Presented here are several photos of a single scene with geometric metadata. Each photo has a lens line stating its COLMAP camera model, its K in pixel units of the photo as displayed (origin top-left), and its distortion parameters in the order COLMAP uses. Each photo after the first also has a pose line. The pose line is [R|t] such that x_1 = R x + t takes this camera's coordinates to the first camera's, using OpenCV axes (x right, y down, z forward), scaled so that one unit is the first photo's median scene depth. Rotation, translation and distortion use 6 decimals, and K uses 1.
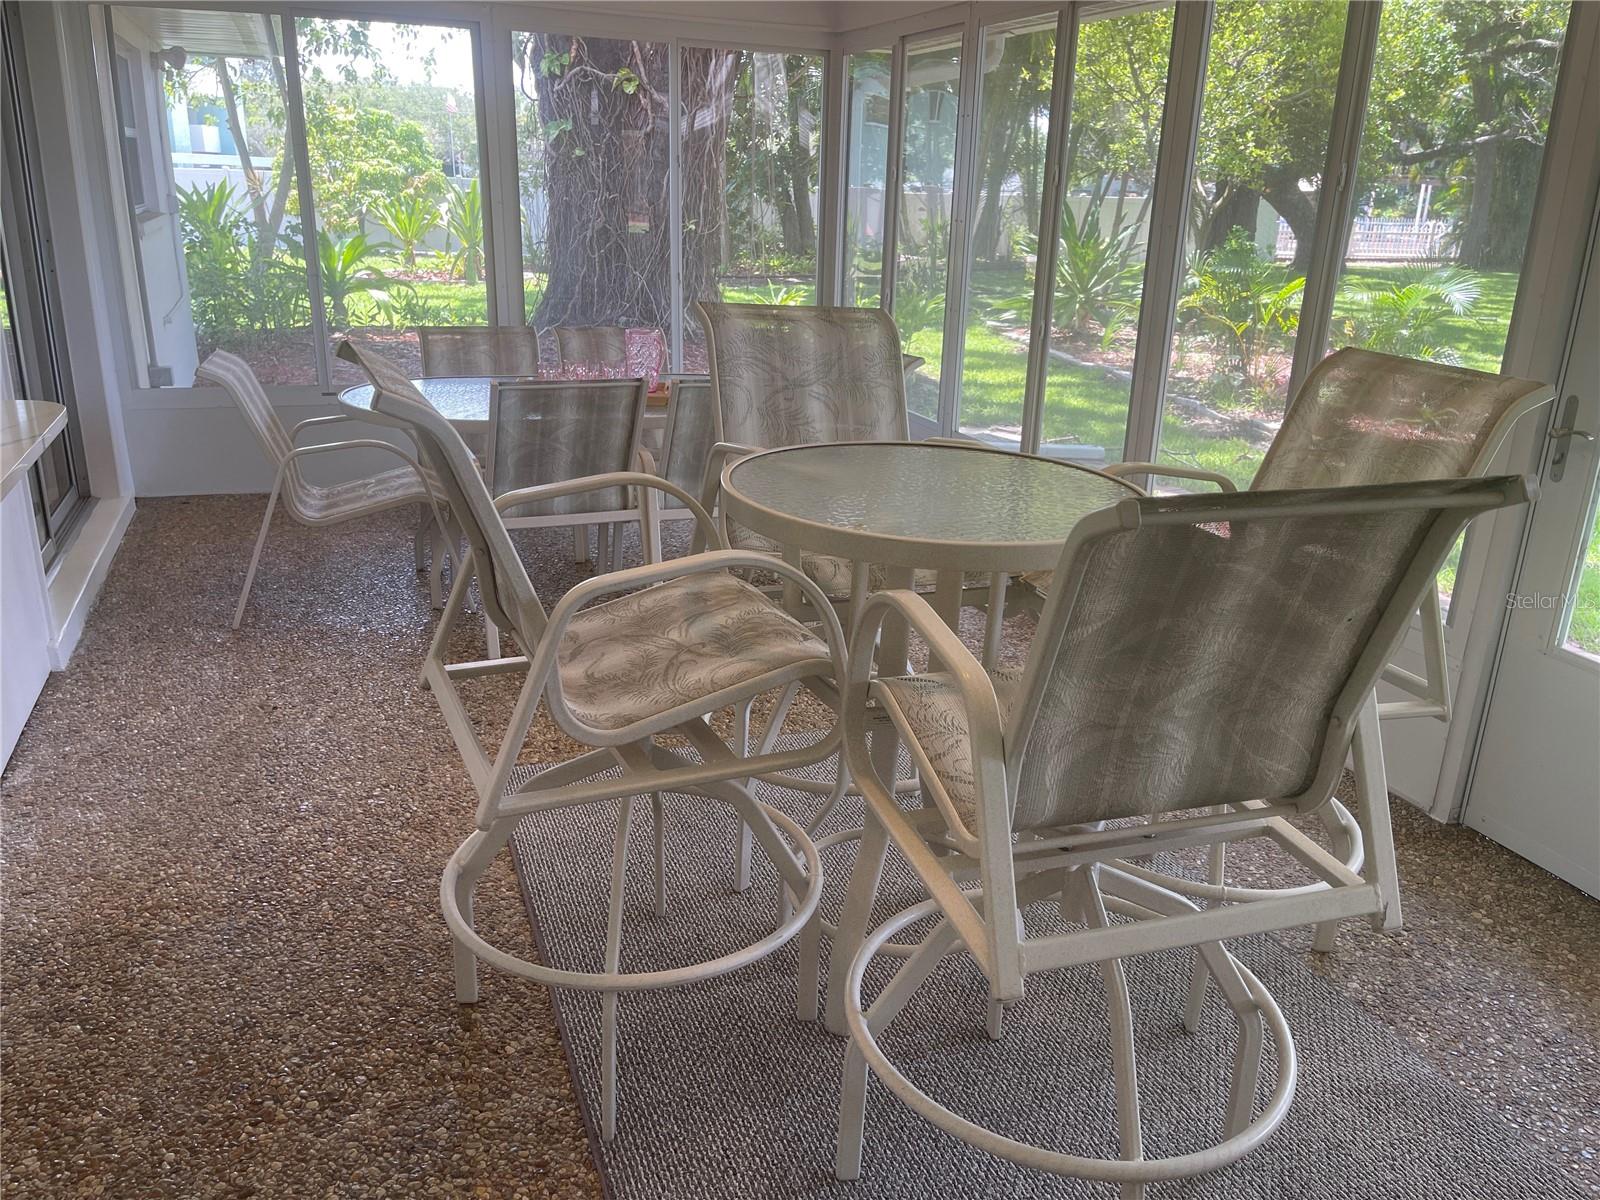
lens RADIAL K [[1214.5, 0, 812.3], [0, 1214.5, 602.4], [0, 0, 1]] dist [0.070915, -0.100263]
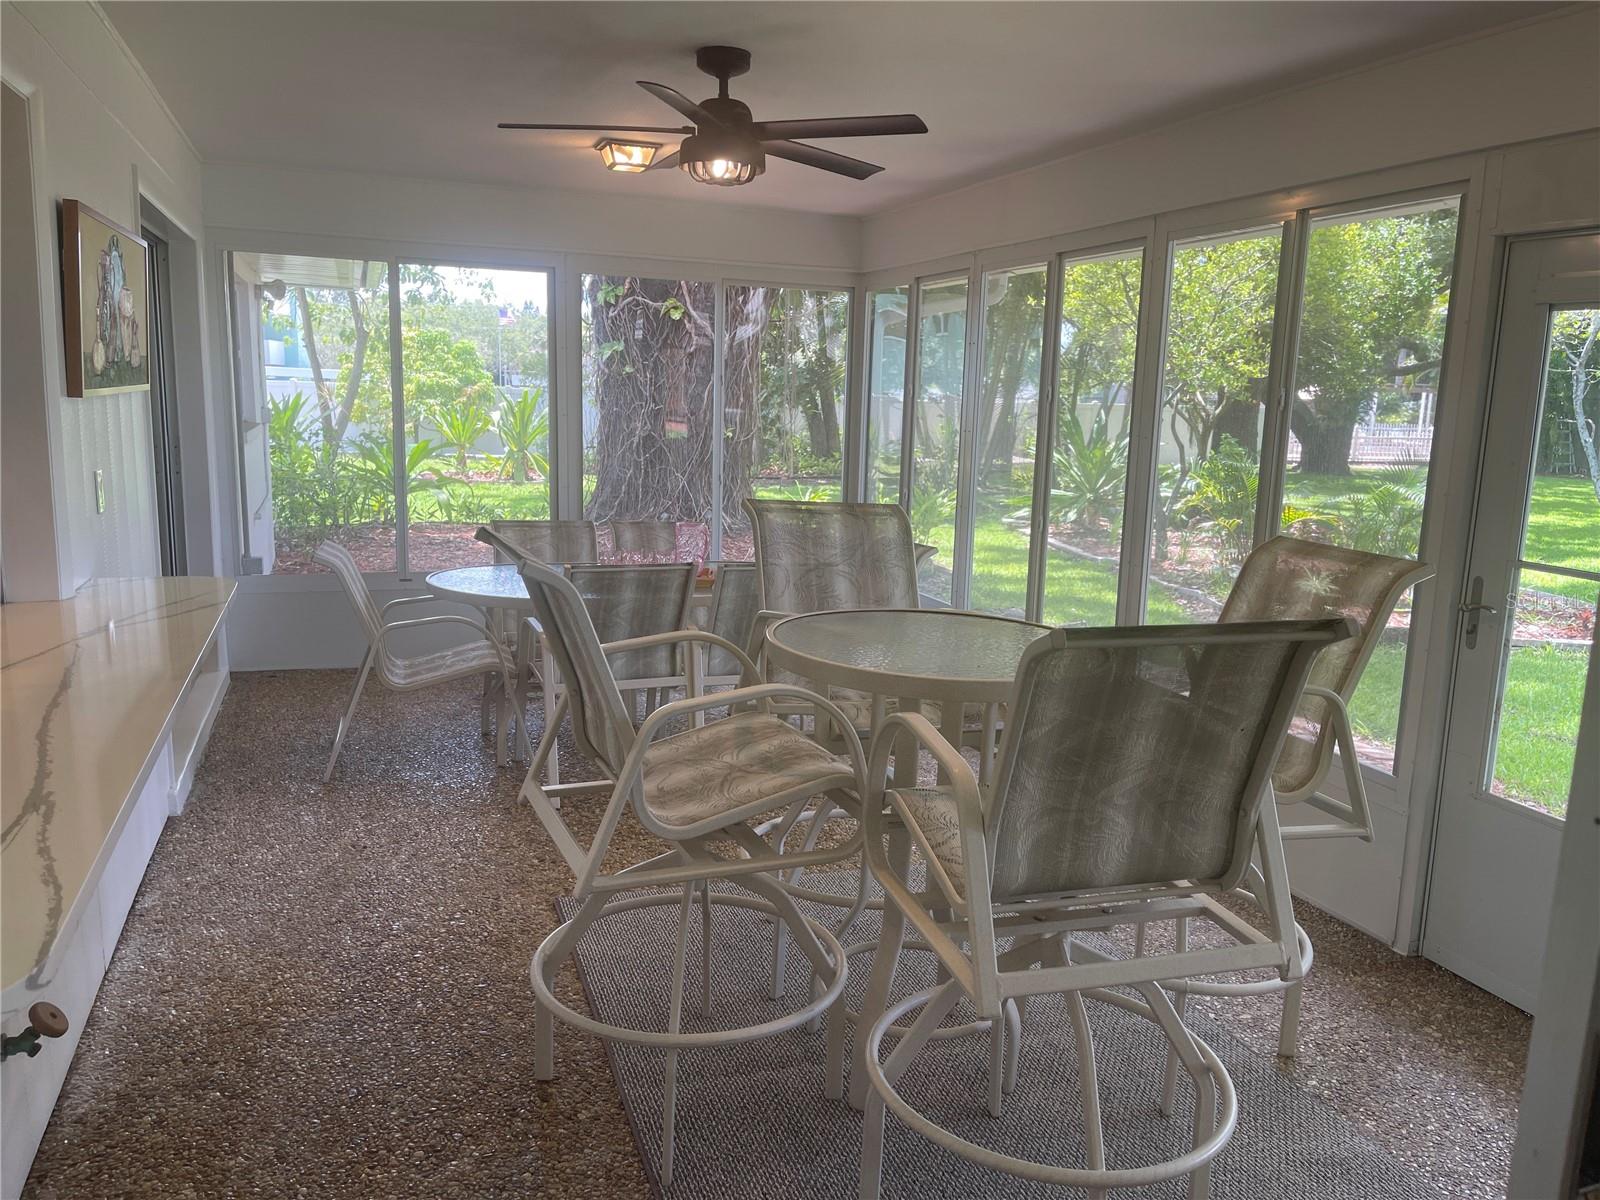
lens RADIAL K [[1214.5, 0, 812.3], [0, 1214.5, 602.4], [0, 0, 1]] dist [0.070915, -0.100263]
pose [[0.999779, 0.002734, -0.020831, -0.001094], [-0.005974, 0.987568, -0.157078, 0.040949], [0.020143, 0.157168, 0.987366, -0.159096]]
